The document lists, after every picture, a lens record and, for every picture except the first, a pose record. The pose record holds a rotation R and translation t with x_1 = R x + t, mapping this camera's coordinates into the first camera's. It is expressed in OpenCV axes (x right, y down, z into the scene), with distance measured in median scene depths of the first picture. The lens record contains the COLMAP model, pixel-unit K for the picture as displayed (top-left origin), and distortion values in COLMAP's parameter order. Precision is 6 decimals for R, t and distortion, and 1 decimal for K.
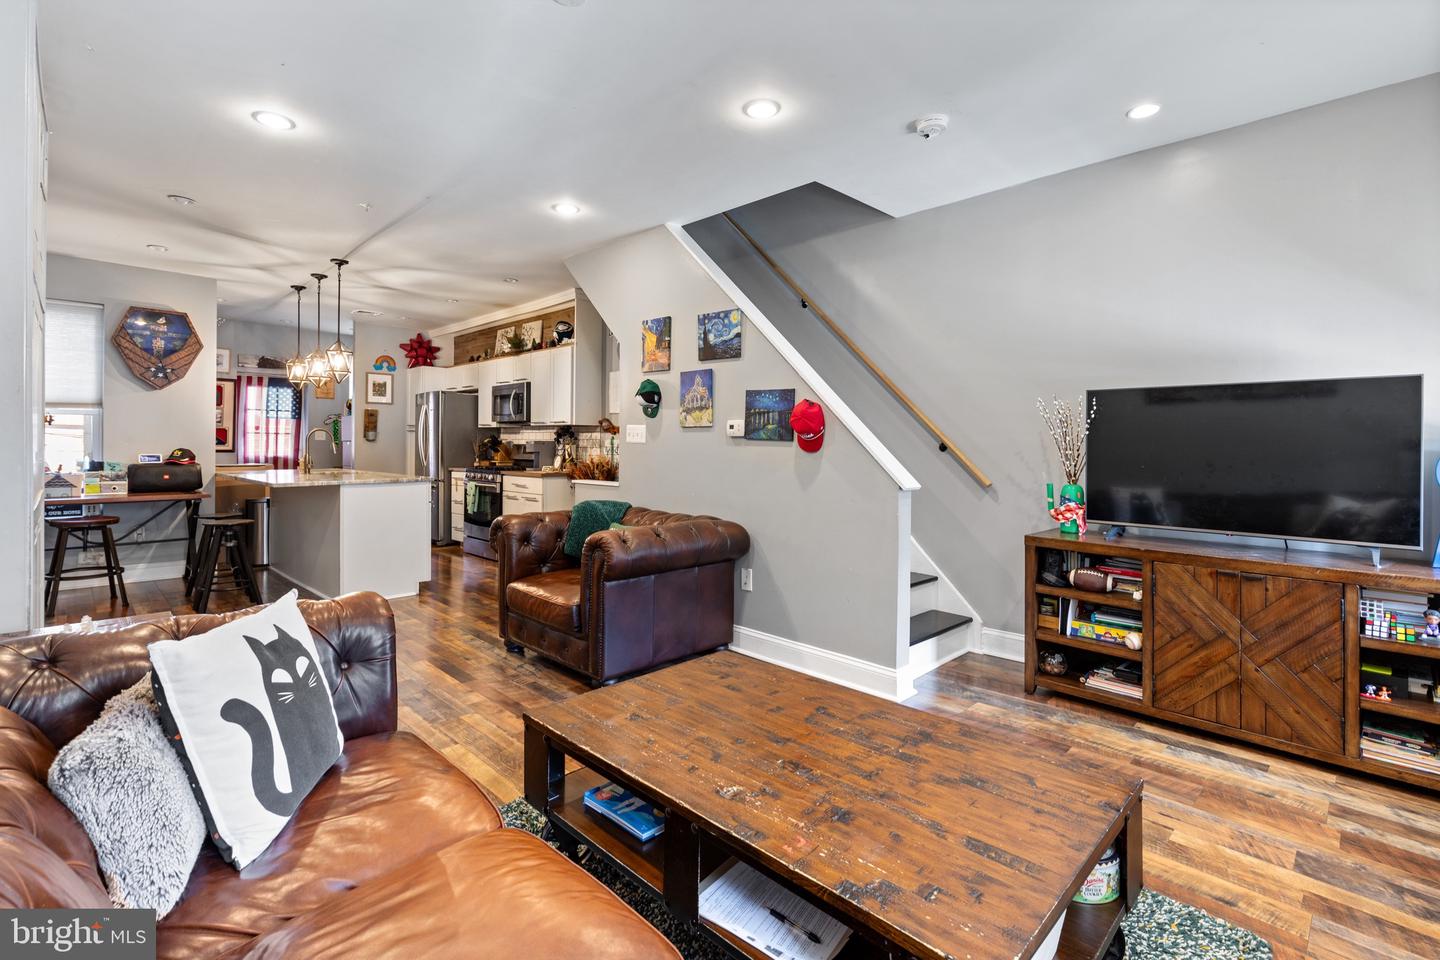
lens RADIAL K [[662.9, 0, 720.4], [0, 662.9, 443.9], [0, 0, 1]] dist [-0.000198, -0.000021]
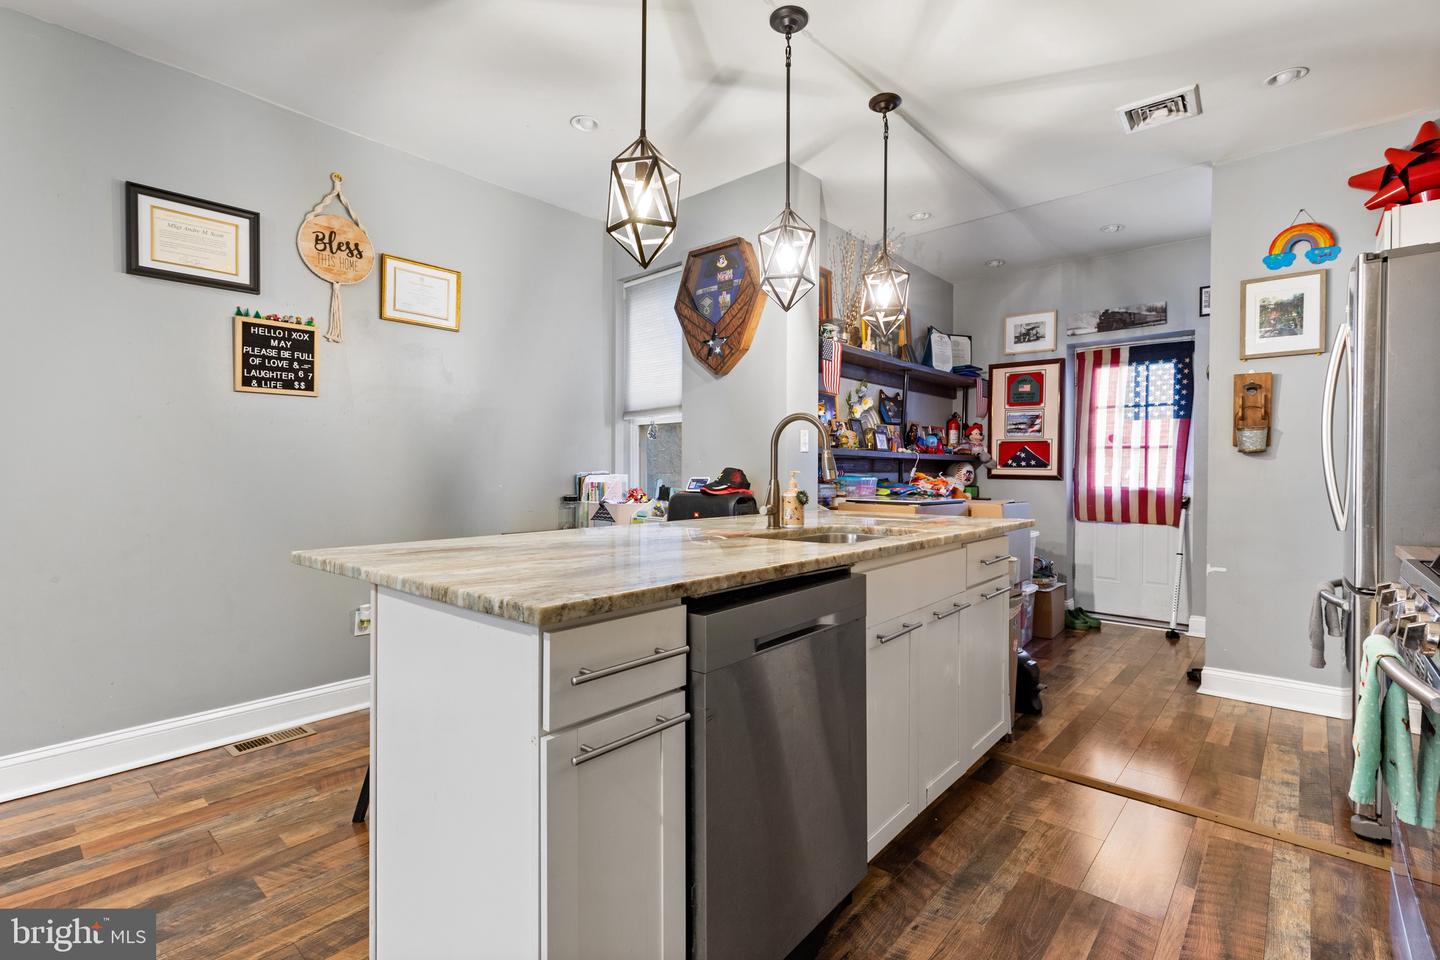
lens RADIAL K [[657.2, 0, 720.0], [0, 657.2, 480.0], [0, 0, 1]] dist [-0.000547, -0.000111]
pose [[0.060675, 0.006141, -0.998139, -0.150754], [-0.001764, 0.999980, 0.006045, 0.009247], [0.998156, 0.001393, 0.060684, 0.633141]]
